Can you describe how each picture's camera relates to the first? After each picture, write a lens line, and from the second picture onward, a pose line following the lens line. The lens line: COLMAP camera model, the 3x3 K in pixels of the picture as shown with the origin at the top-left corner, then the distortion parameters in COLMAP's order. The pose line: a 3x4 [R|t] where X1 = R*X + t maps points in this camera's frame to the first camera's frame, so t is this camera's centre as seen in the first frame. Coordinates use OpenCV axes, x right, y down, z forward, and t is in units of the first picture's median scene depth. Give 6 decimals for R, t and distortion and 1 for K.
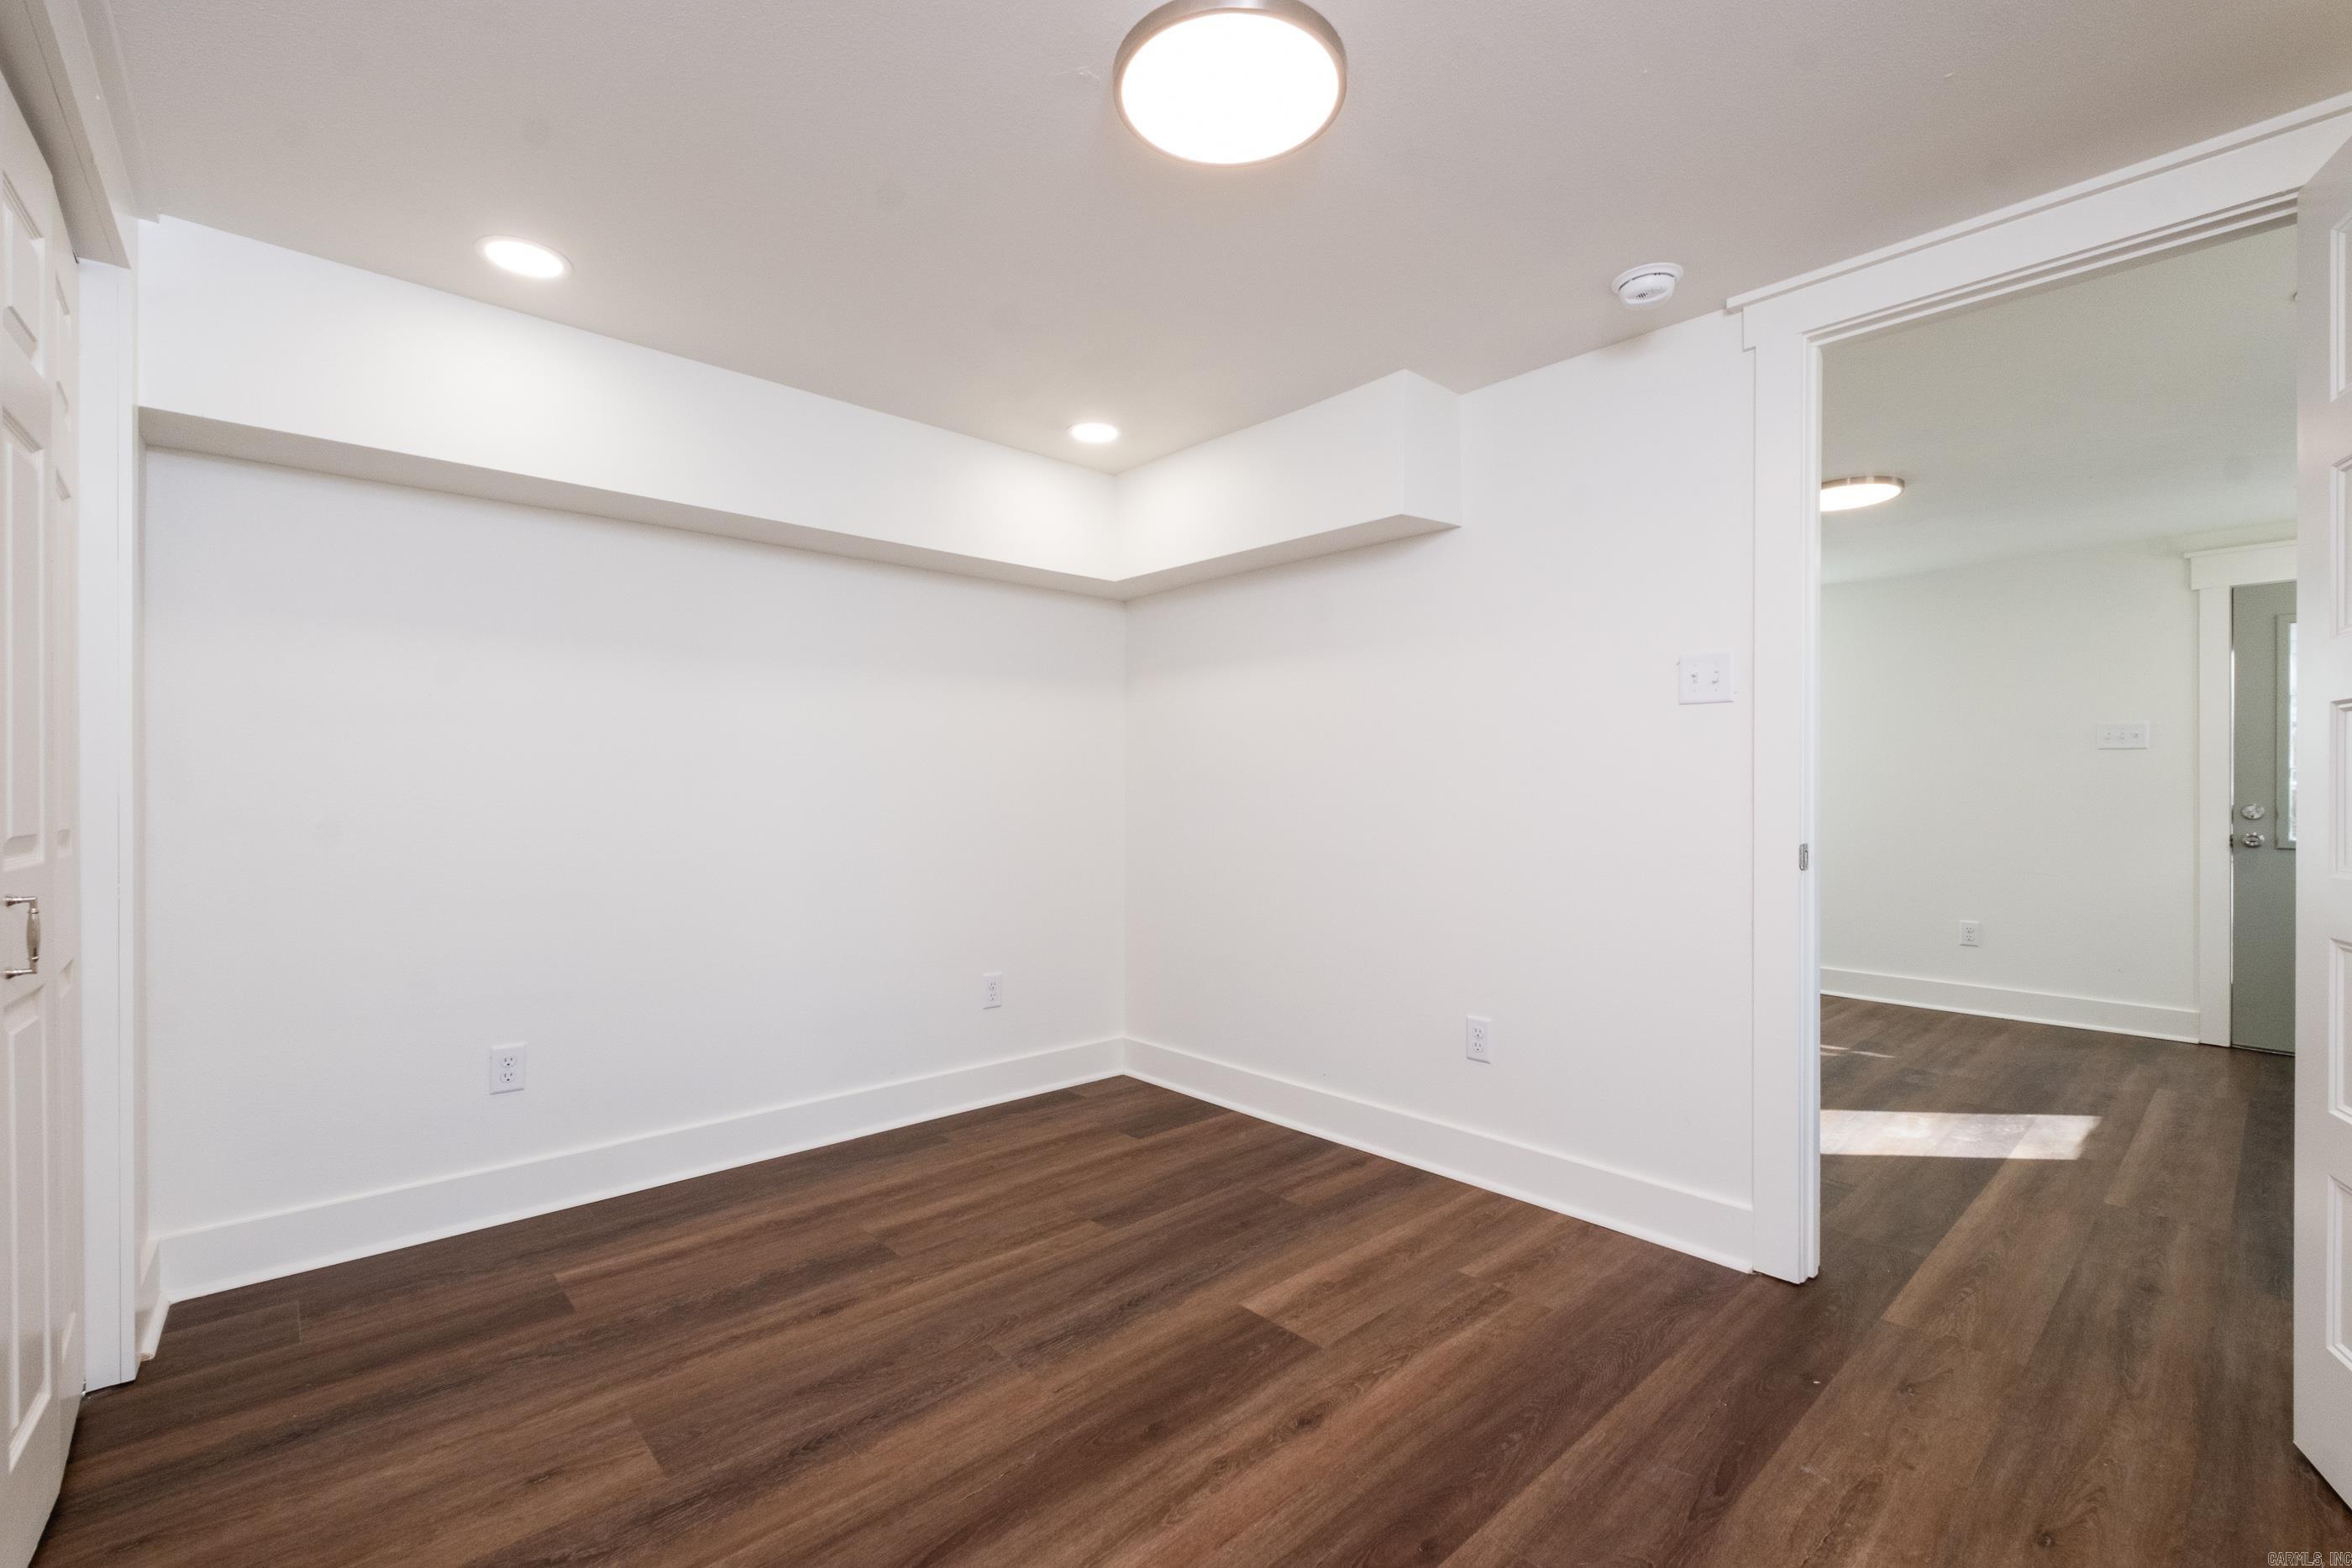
lens RADIAL K [[1026.3, 0, 1150.5], [0, 1026.3, 795.2], [0, 0, 1]] dist [-0.000005, -0.000576]
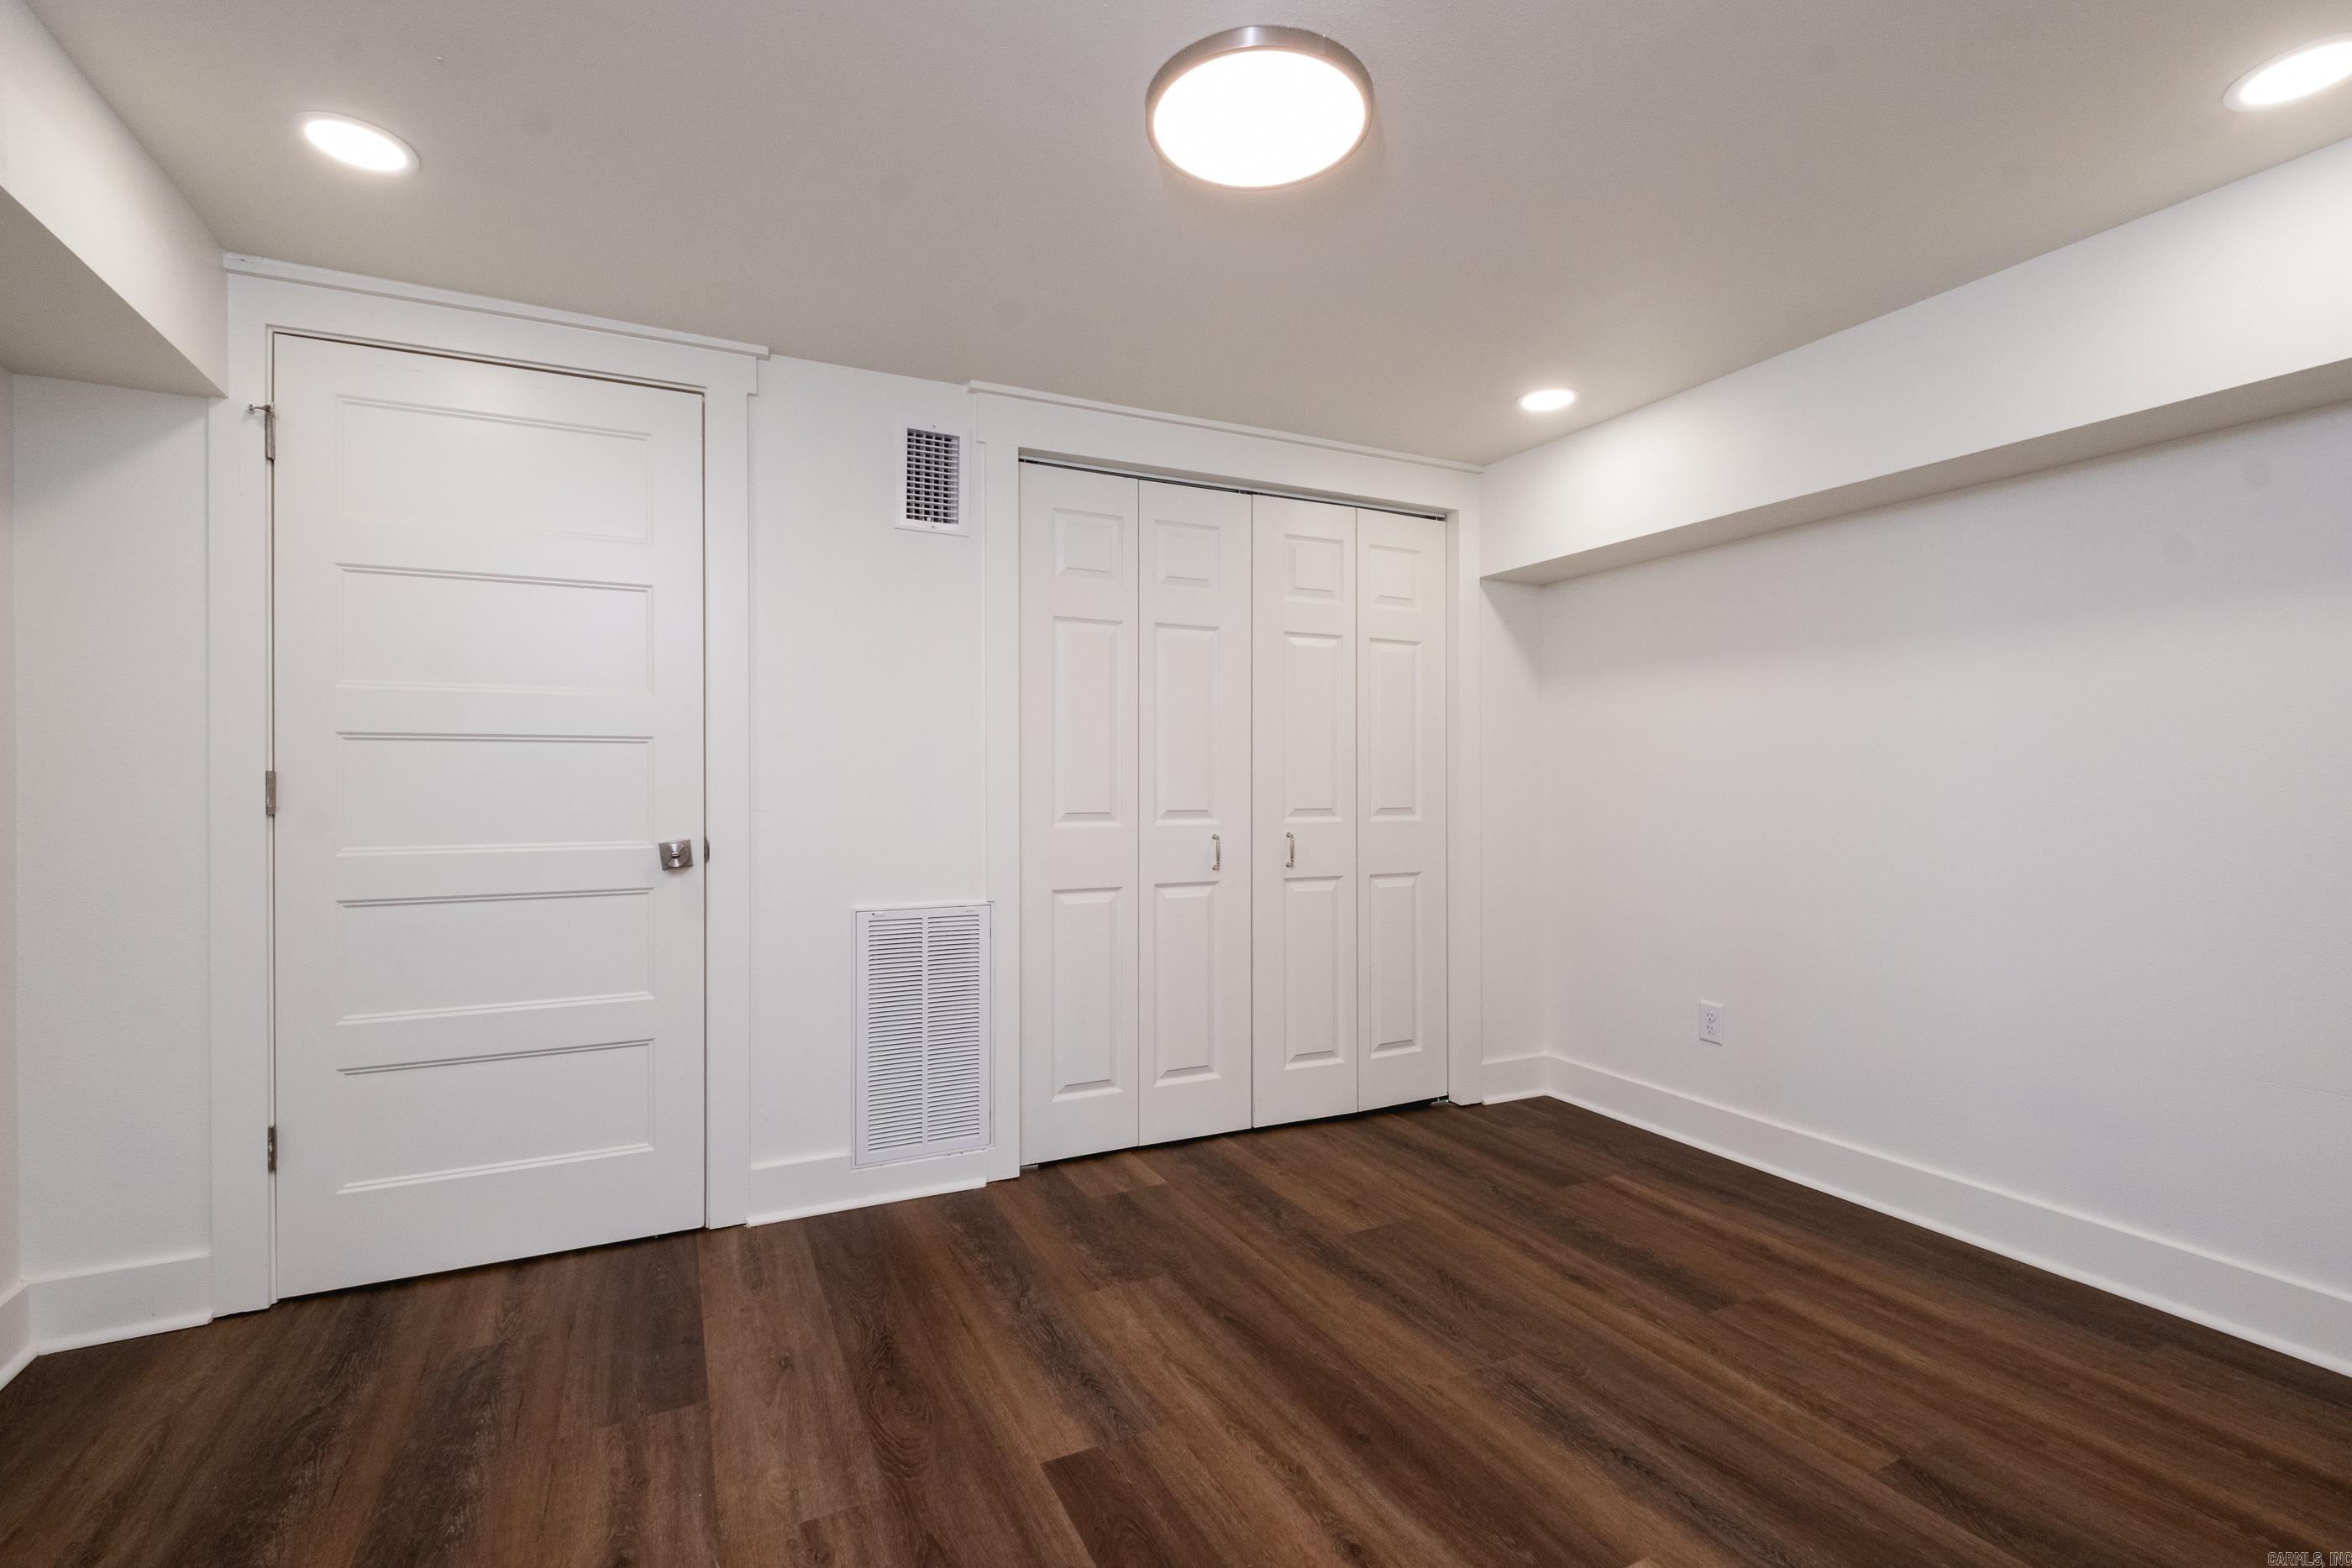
lens RADIAL K [[1026.3, 0, 1153.7], [0, 1026.3, 778.0], [0, 0, 1]] dist [-0.000005, -0.000576]
pose [[-0.278744, -0.005408, -0.960350, 0.776660], [-0.002830, 0.999984, -0.004810, 0.004668], [0.960361, 0.001377, -0.278755, 0.854263]]
